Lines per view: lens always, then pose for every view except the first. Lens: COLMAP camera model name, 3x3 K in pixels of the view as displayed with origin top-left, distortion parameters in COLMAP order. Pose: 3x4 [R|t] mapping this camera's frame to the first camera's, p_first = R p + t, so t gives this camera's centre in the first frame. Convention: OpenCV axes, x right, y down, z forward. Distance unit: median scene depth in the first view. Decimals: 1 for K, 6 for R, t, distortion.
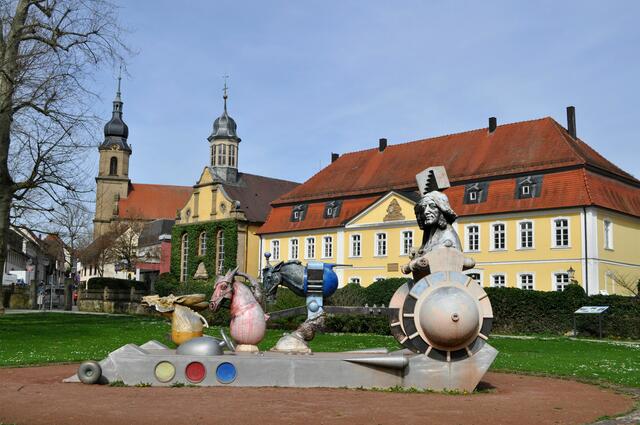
lens RADIAL K [[739.3, 0, 320.0], [0, 739.3, 212.5], [0, 0, 1]] dist [-0.041345, -0.019930]
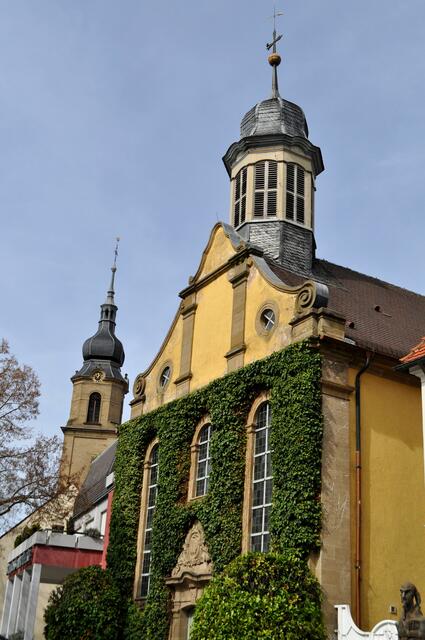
lens RADIAL K [[826.5, 0, 212.5], [0, 826.5, 320.0], [0, 0, 1]] dist [-0.044155, -0.041376]
pose [[0.974761, -0.052780, -0.216923, -0.098942], [-0.008973, 0.961605, -0.274289, 0.096023], [0.223071, 0.269312, 0.936862, 0.832709]]
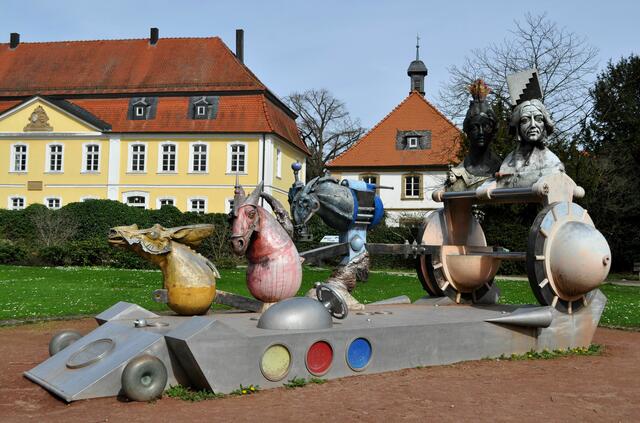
lens RADIAL K [[732.0, 0, 339.1], [0, 732.0, 211.4], [0, 0, 1]] dist [-0.056909, 0.009958]
pose [[0.811497, 0.022608, 0.583919, -0.098719], [-0.082133, 0.993745, 0.075669, 0.010302], [-0.578556, -0.109365, 0.808278, 0.102911]]
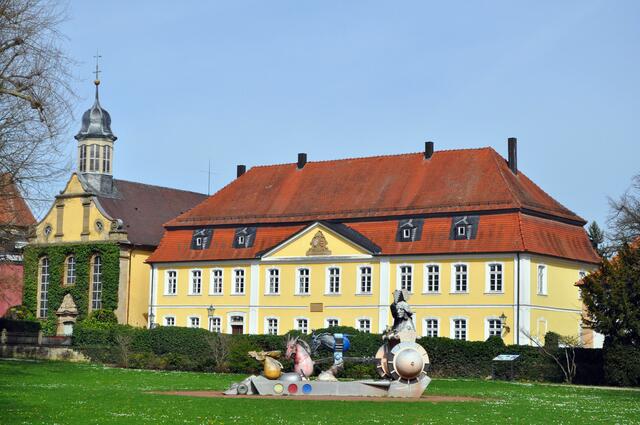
lens RADIAL K [[1316.6, 0, 320.0], [0, 1316.6, 212.5], [0, 0, 1]] dist [0.024047, -0.039577]
pose [[0.988215, 0.019152, 0.151870, -0.133322], [-0.023351, 0.999391, 0.025916, -0.077300], [-0.151282, -0.029157, 0.988061, -0.542551]]
